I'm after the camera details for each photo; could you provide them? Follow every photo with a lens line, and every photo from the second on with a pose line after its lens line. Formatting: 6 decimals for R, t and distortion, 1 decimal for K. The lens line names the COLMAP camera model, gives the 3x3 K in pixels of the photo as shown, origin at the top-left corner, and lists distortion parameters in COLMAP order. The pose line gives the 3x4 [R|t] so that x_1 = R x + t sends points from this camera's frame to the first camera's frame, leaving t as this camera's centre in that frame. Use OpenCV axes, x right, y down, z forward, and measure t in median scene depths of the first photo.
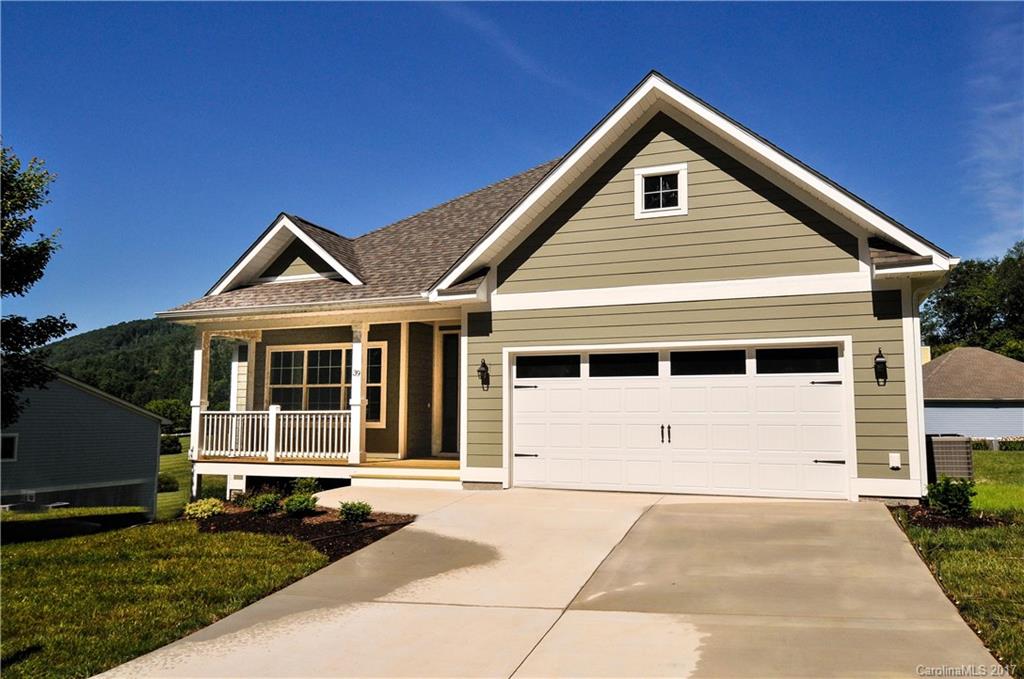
lens RADIAL K [[759.4, 0, 511.3], [0, 759.4, 341.2], [0, 0, 1]] dist [0.004870, 0.009983]
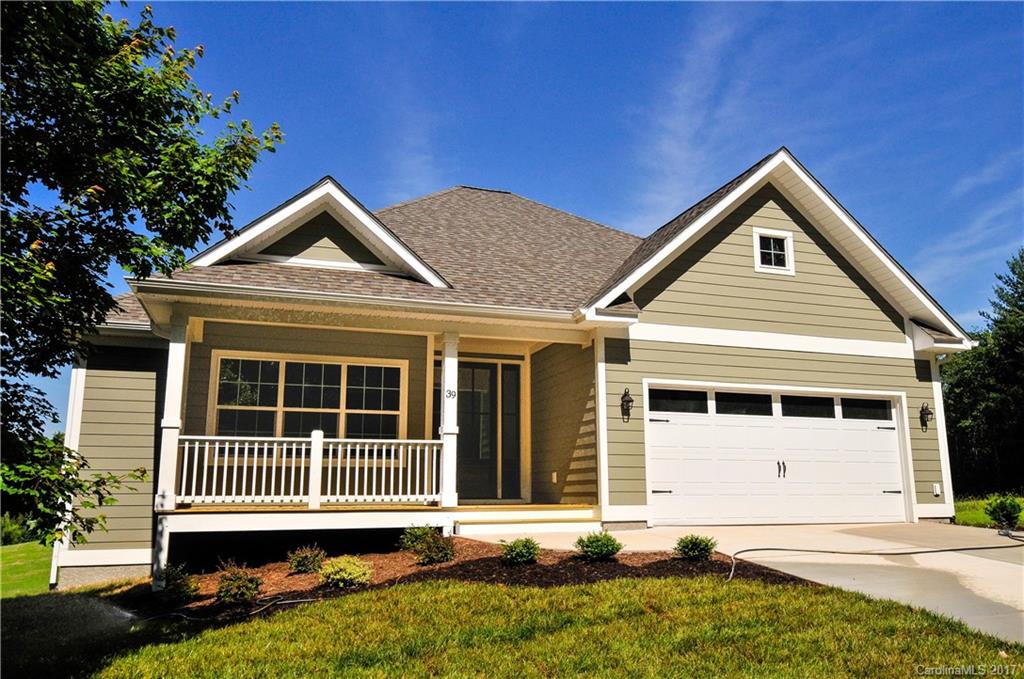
lens RADIAL K [[759.4, 0, 512.2], [0, 759.4, 338.8], [0, 0, 1]] dist [0.004870, 0.009983]
pose [[0.760919, 0.123184, 0.637047, -0.753713], [-0.065810, 0.991402, -0.113099, 0.078642], [-0.645501, 0.044135, 0.762483, 0.376617]]
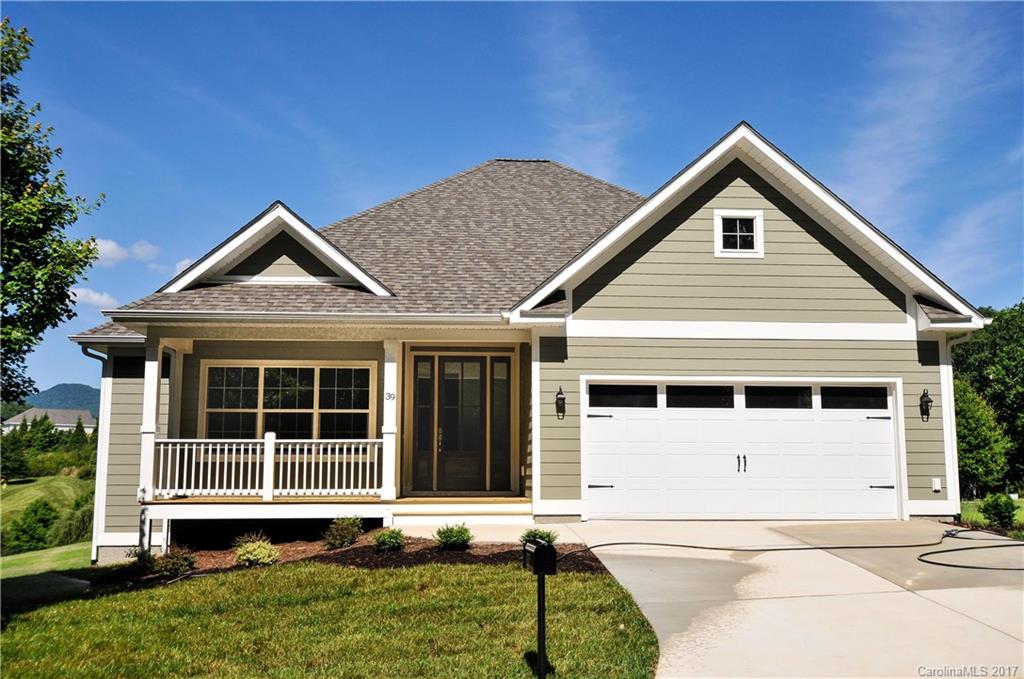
lens RADIAL K [[948.9, 0, 509.7], [0, 948.9, 338.7], [0, 0, 1]] dist [0.018289, 0.000000]
pose [[0.903945, 0.055549, 0.424025, -0.609066], [-0.043319, 0.998322, -0.038436, 0.012580], [-0.425448, 0.016376, 0.904835, -0.055687]]
